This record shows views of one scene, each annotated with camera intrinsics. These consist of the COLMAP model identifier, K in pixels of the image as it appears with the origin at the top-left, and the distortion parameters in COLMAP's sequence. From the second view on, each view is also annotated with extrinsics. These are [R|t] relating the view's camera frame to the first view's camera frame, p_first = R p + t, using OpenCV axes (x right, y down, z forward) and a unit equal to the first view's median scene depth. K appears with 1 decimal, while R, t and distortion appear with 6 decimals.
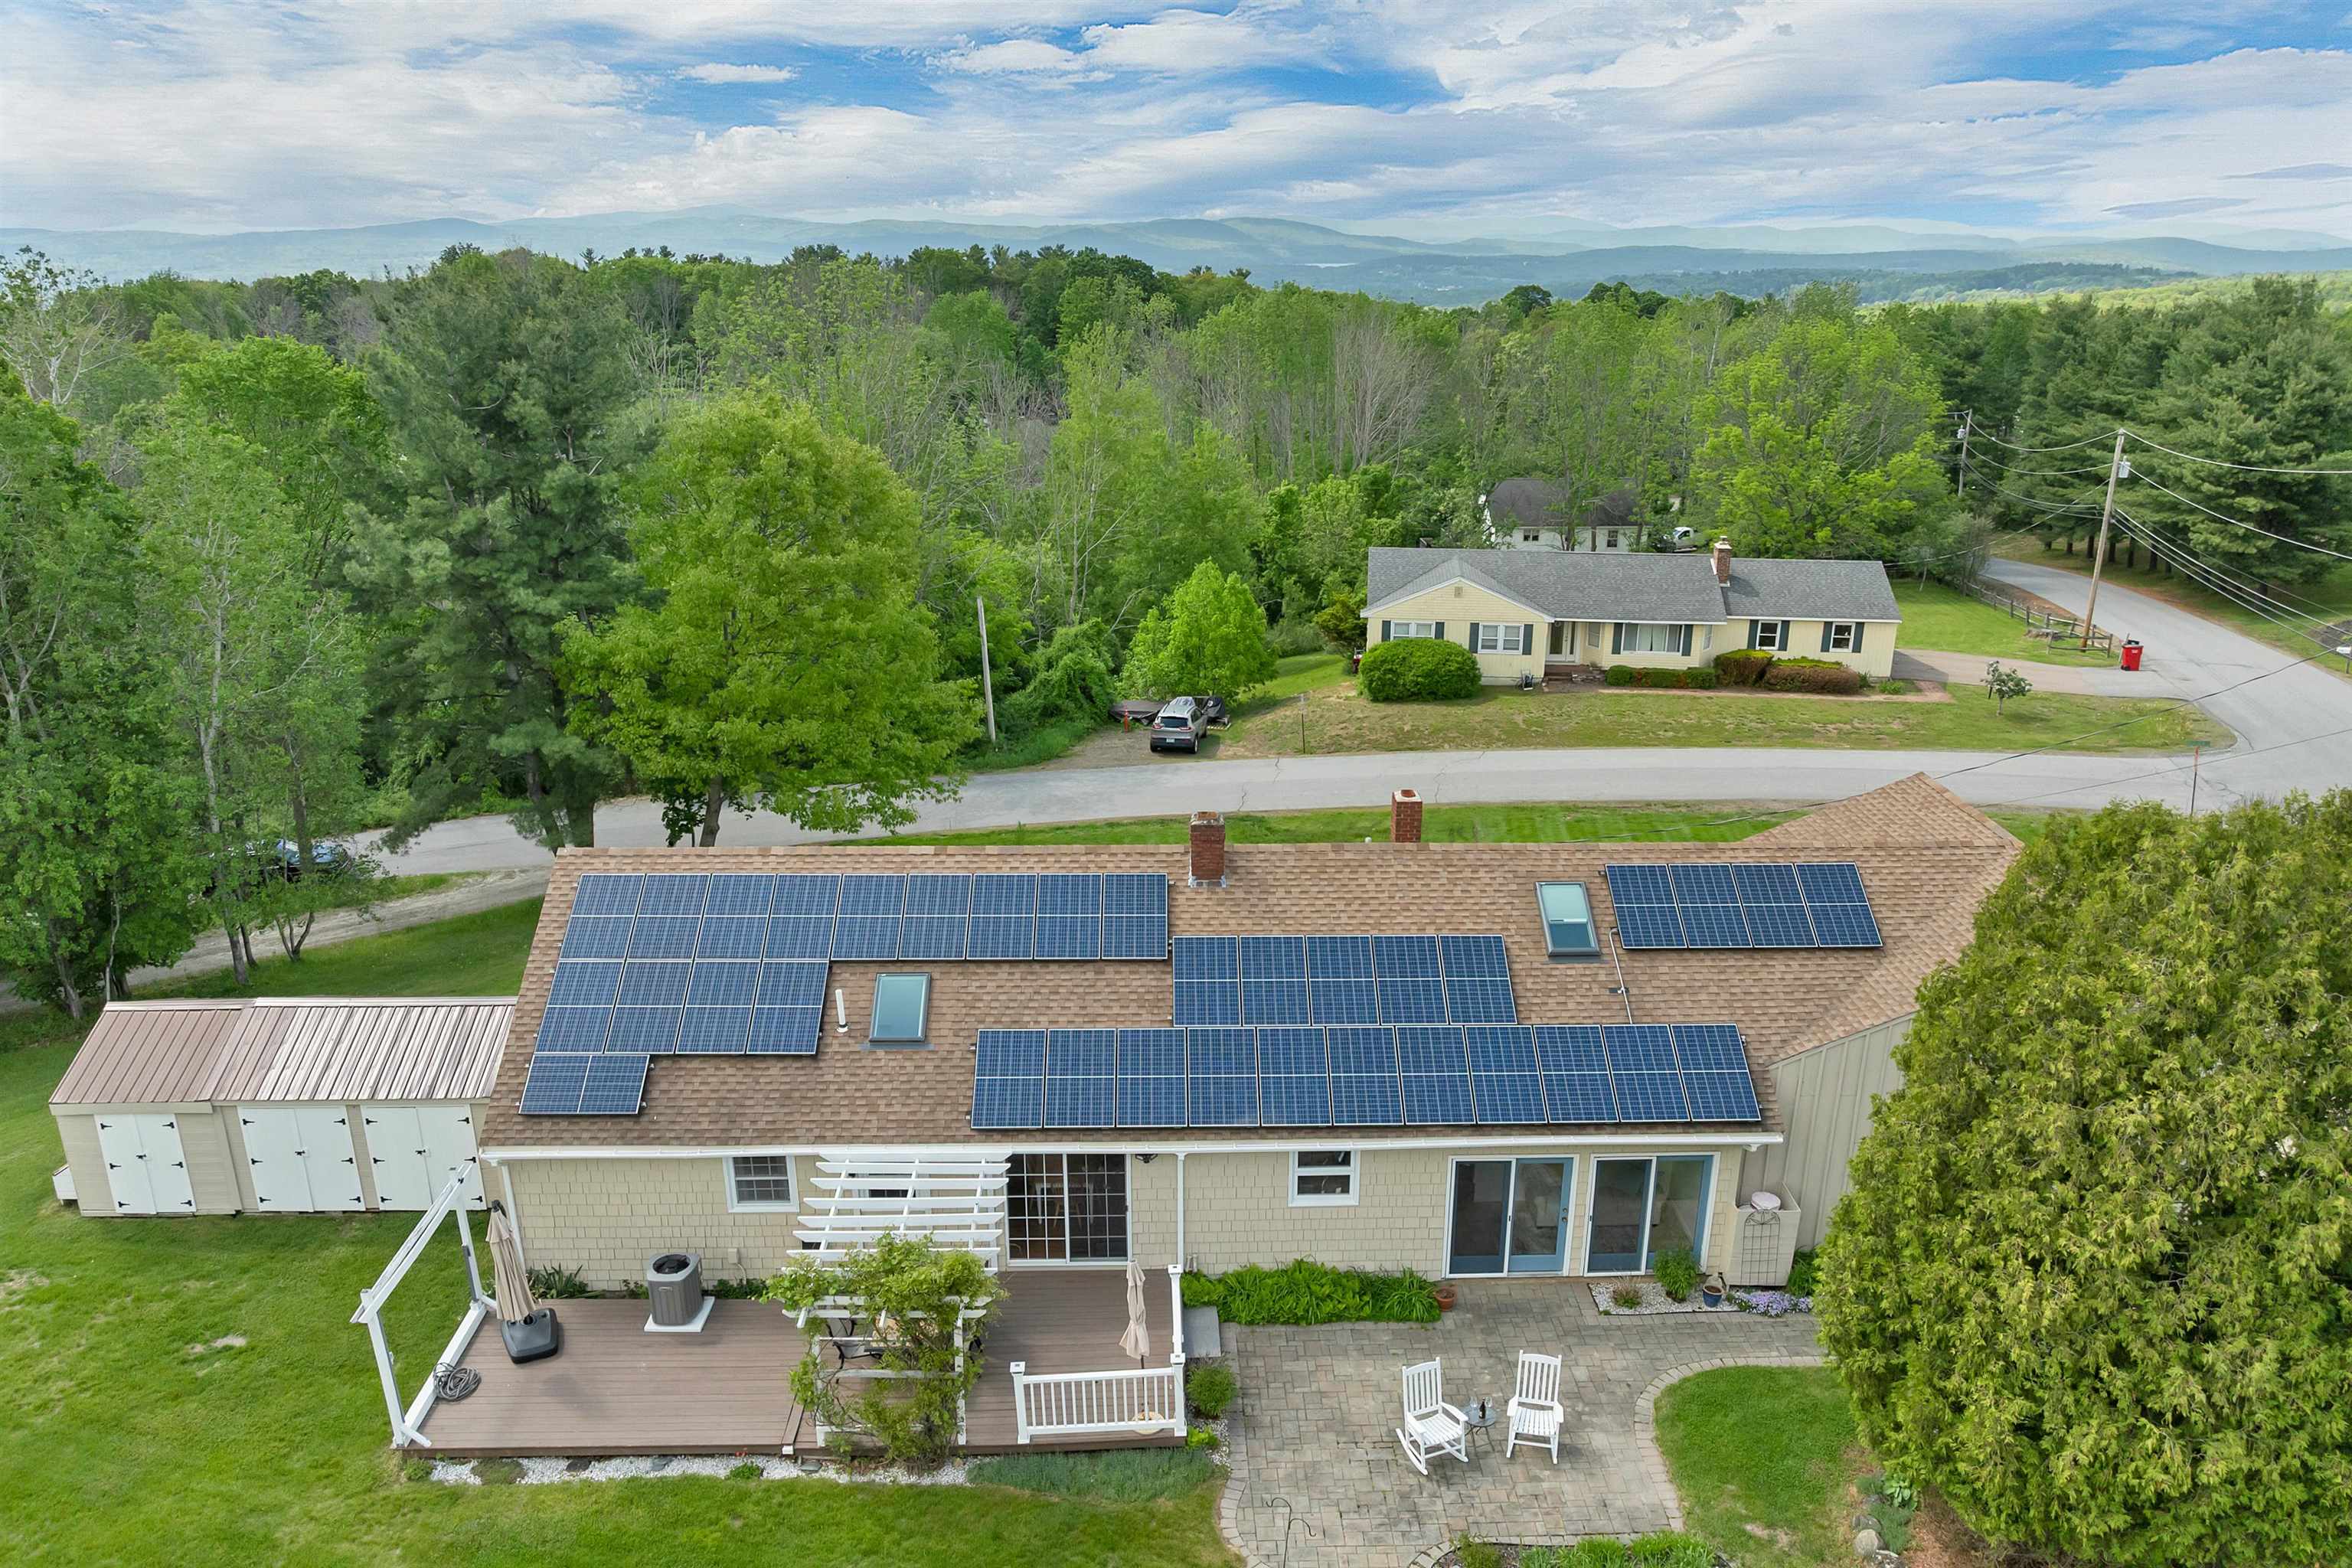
lens RADIAL K [[1726.3, 0, 1205.3], [0, 1726.3, 870.2], [0, 0, 1]] dist [-0.030519, -0.003794]
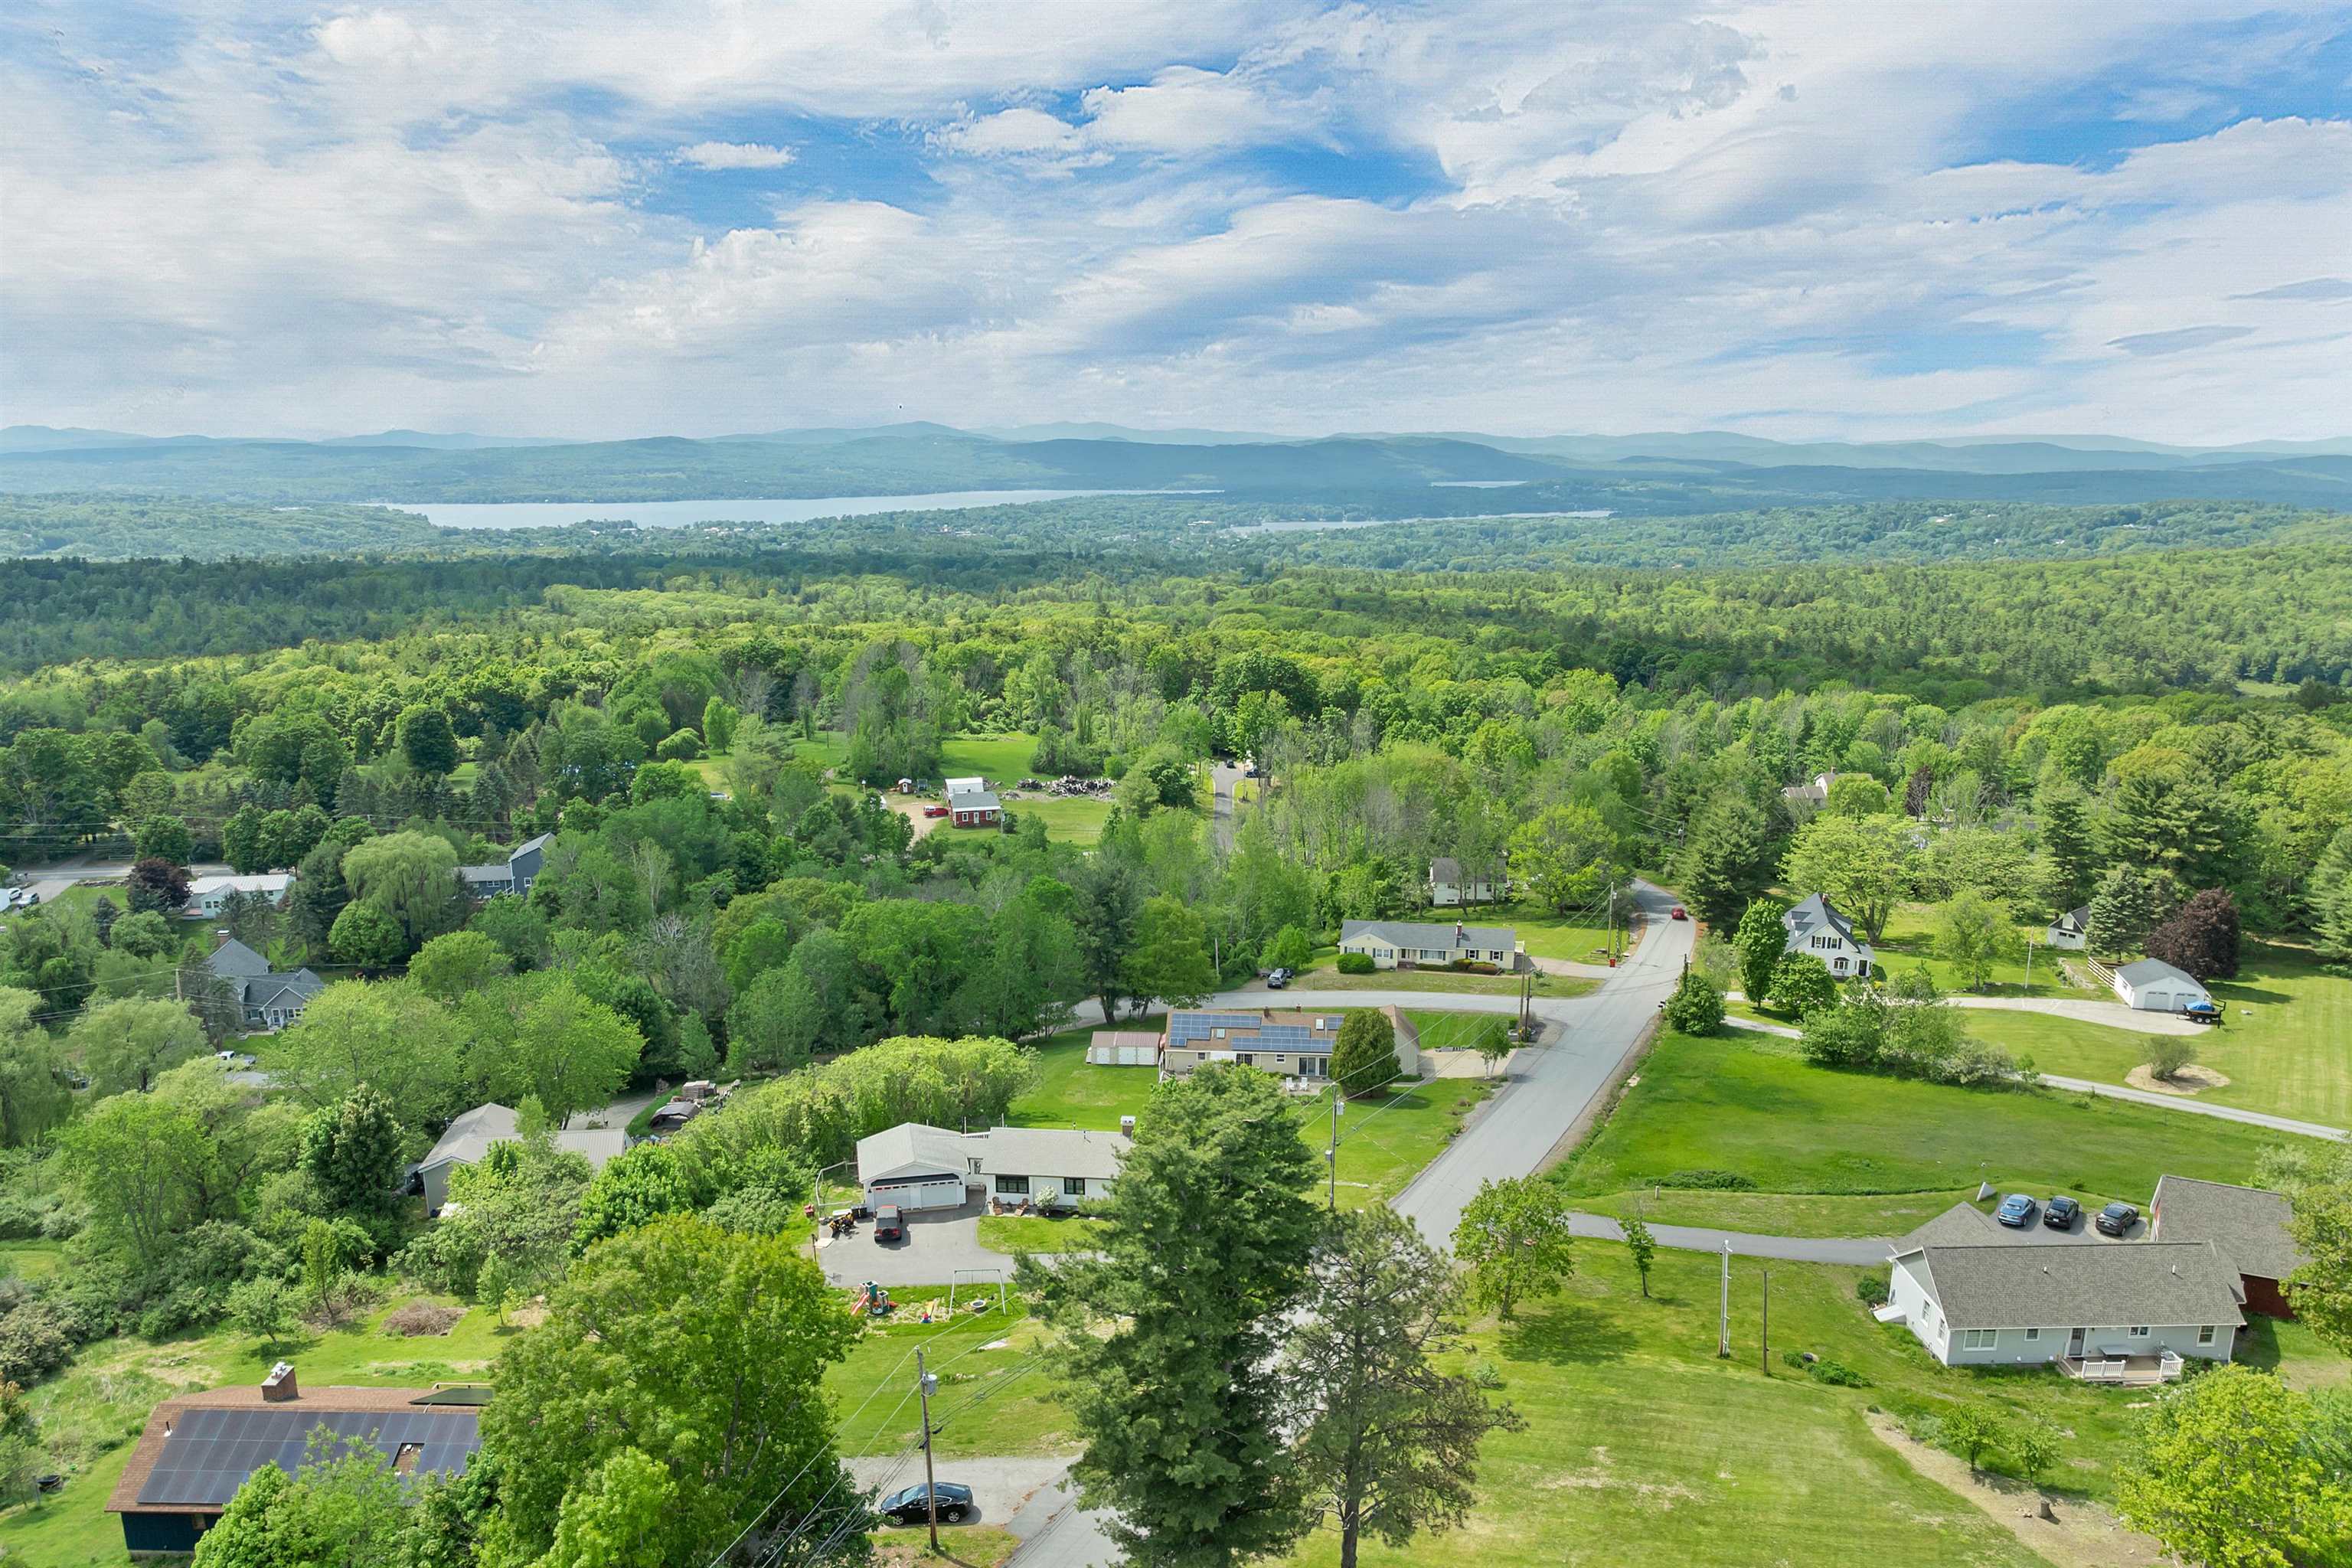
lens RADIAL K [[1726.3, 0, 1205.3], [0, 1726.3, 870.2], [0, 0, 1]] dist [-0.030519, -0.003794]
pose [[0.995560, 0.024625, -0.090846, 0.366638], [-0.034638, 0.993289, -0.110348, 0.192114], [0.087519, 0.113005, 0.989732, -5.824226]]
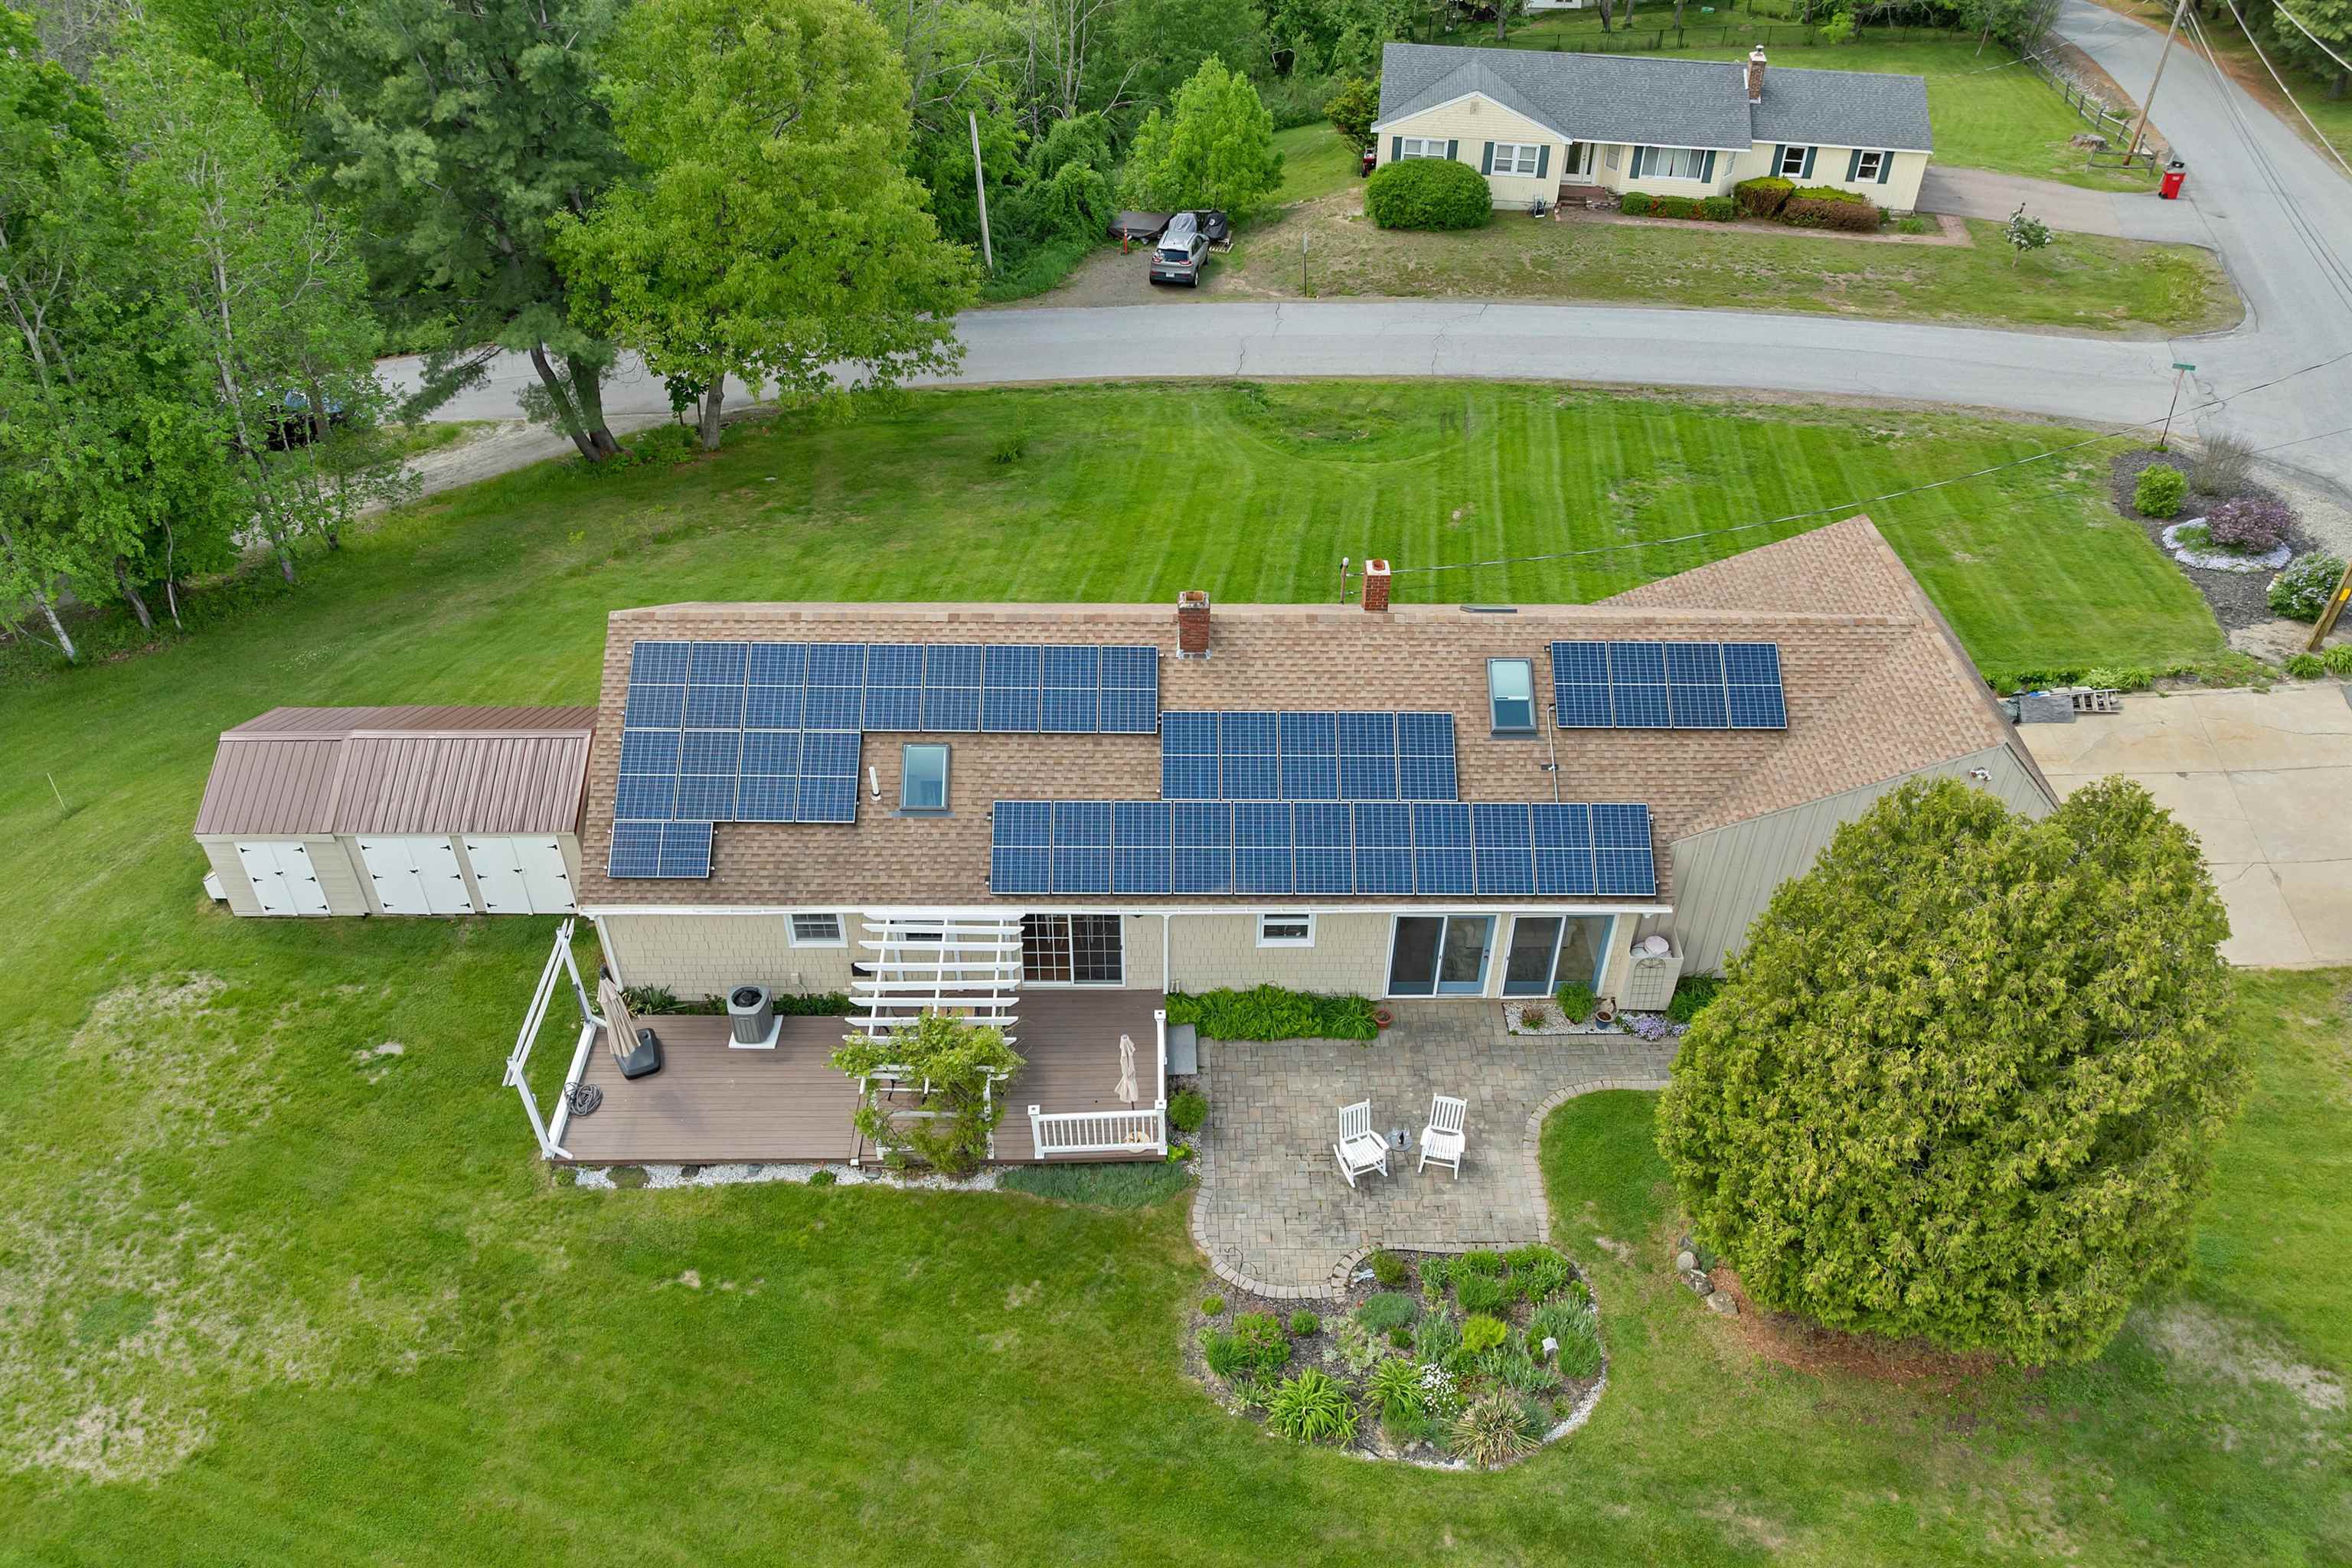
lens RADIAL K [[1728.8, 0, 1207.7], [0, 1728.8, 868.6], [0, 0, 1]] dist [-0.019547, -0.037989]
pose [[0.999856, 0.016673, 0.003193, 0.009409], [-0.016744, 0.937657, 0.347158, -0.260796], [0.002794, -0.347161, 0.937801, -0.103504]]
